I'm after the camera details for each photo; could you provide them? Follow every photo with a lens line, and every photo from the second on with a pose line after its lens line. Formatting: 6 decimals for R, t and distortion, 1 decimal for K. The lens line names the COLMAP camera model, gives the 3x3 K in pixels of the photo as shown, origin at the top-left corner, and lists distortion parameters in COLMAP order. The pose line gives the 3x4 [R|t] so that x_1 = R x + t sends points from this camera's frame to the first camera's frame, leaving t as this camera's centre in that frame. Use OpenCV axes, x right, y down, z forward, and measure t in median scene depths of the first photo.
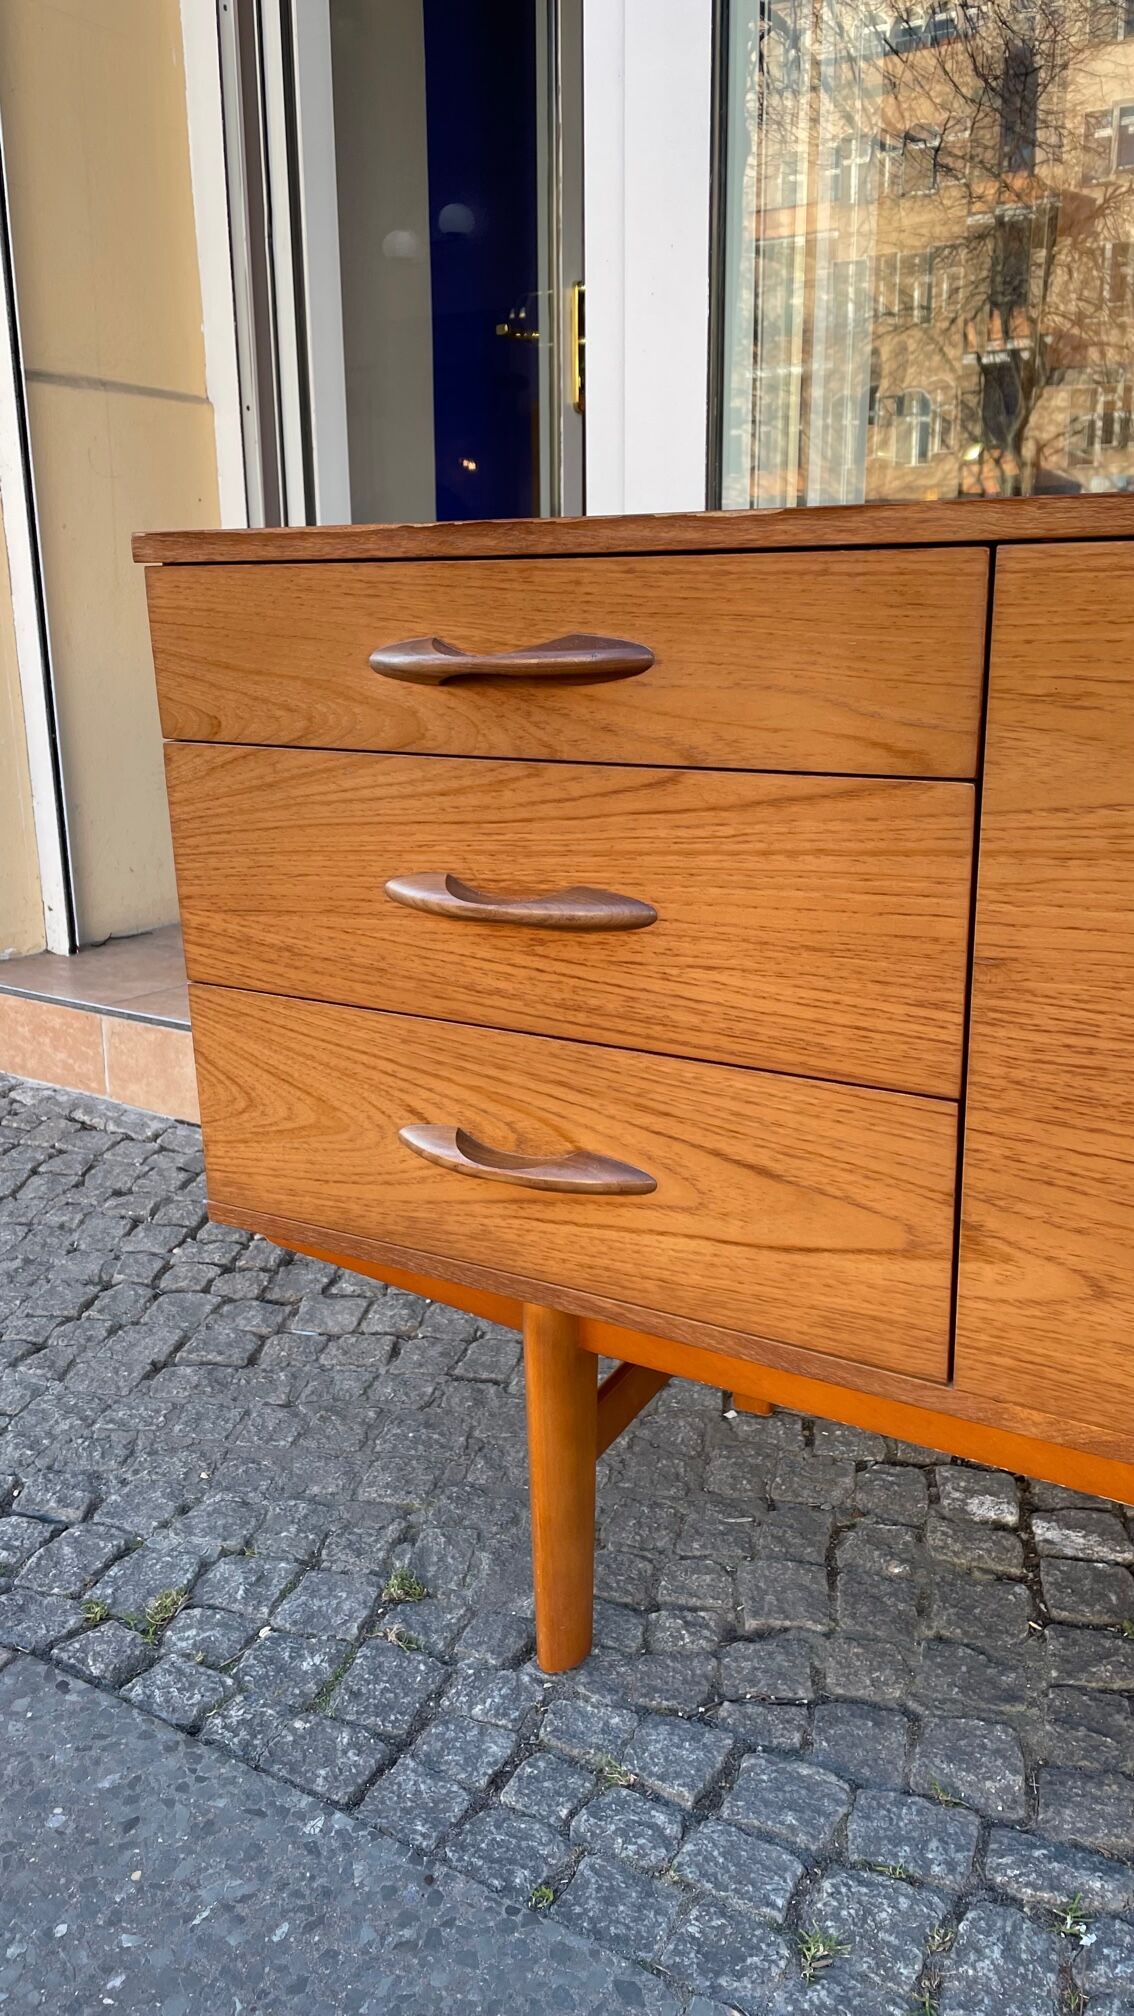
lens RADIAL K [[1515.0, 0, 585.4], [0, 1515.0, 995.1], [0, 0, 1]] dist [0.070733, -0.095090]
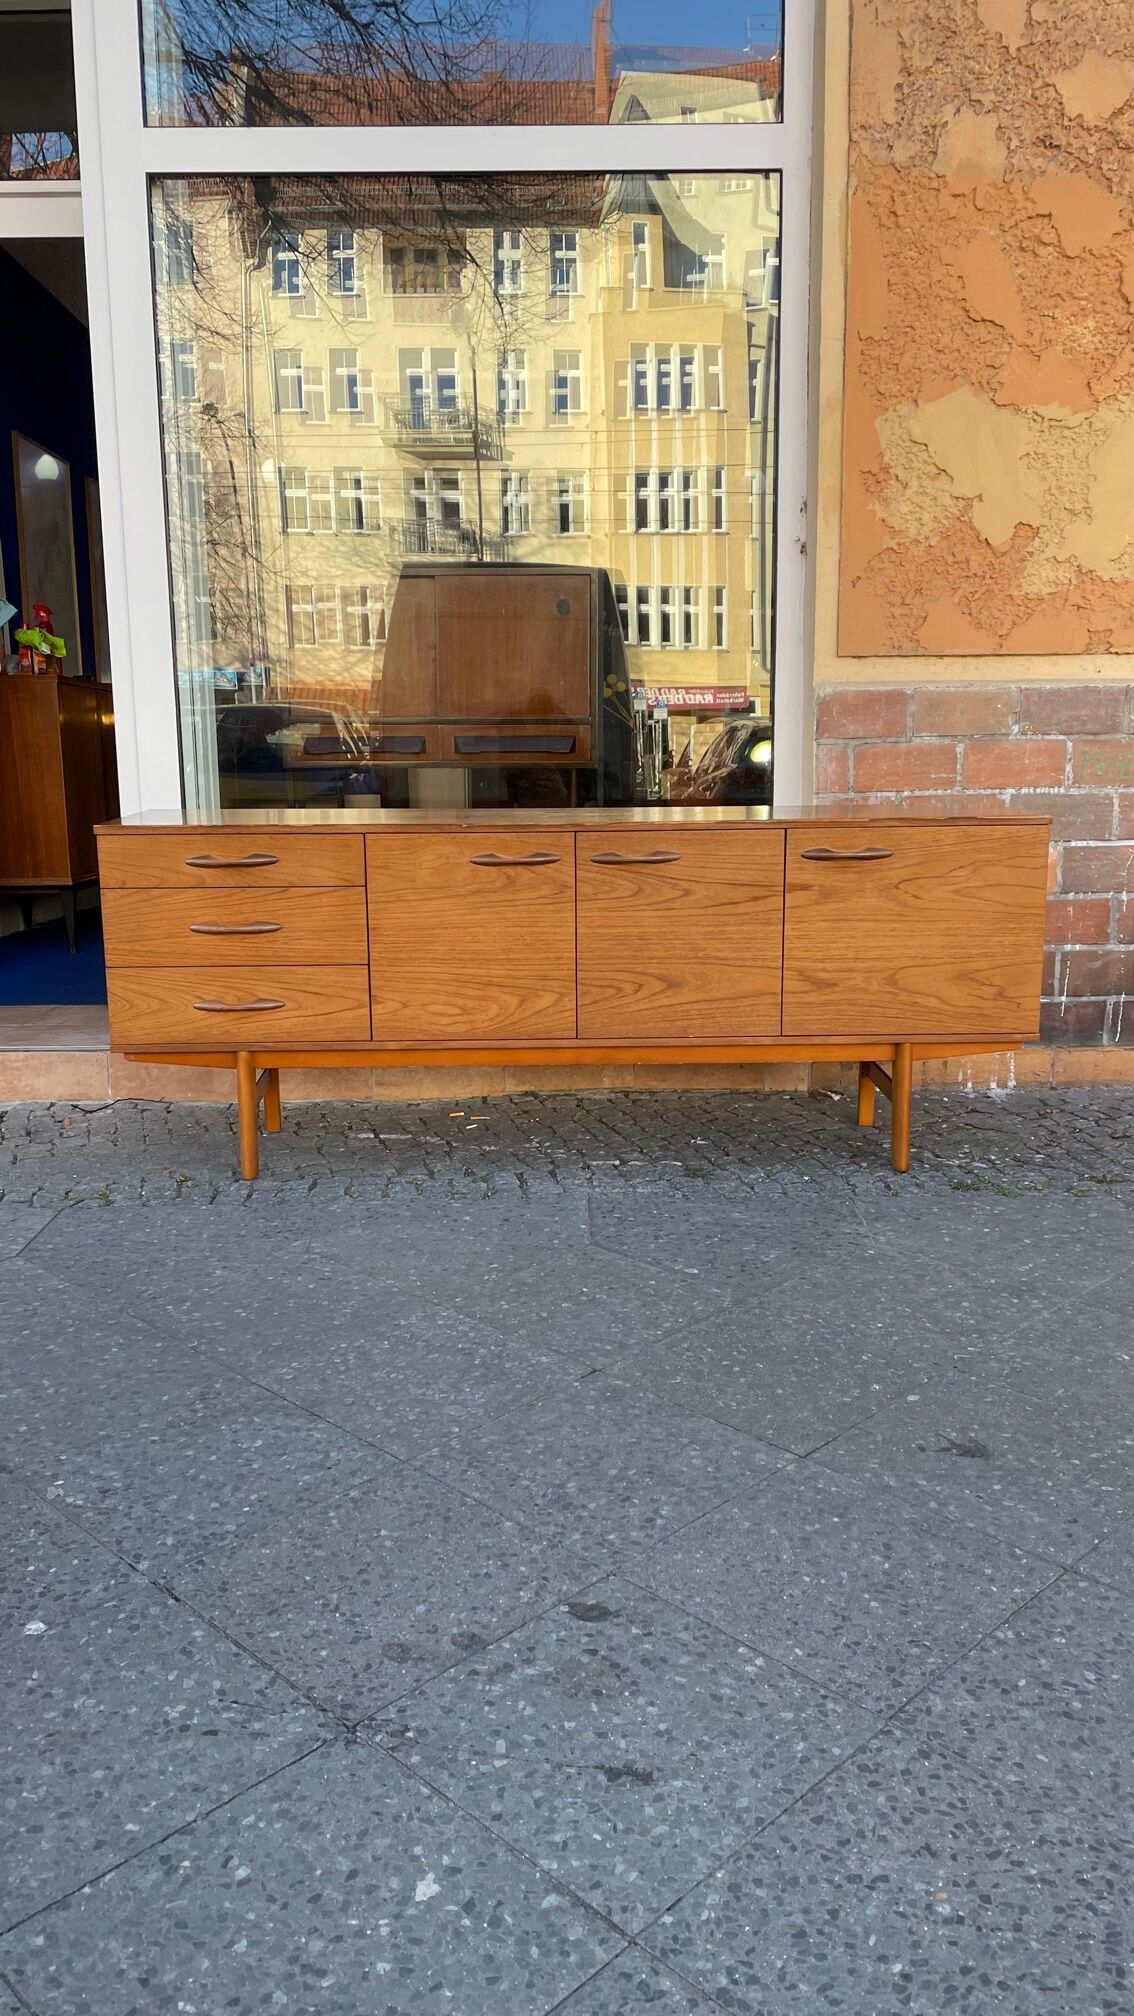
lens RADIAL K [[1515.0, 0, 561.9], [0, 1515.0, 1012.9], [0, 0, 1]] dist [0.070733, -0.095090]
pose [[0.854302, -0.086184, 0.512583, -1.121507], [0.133106, 0.989549, -0.055464, 0.393532], [-0.502446, 0.115611, 0.856845, -2.177414]]
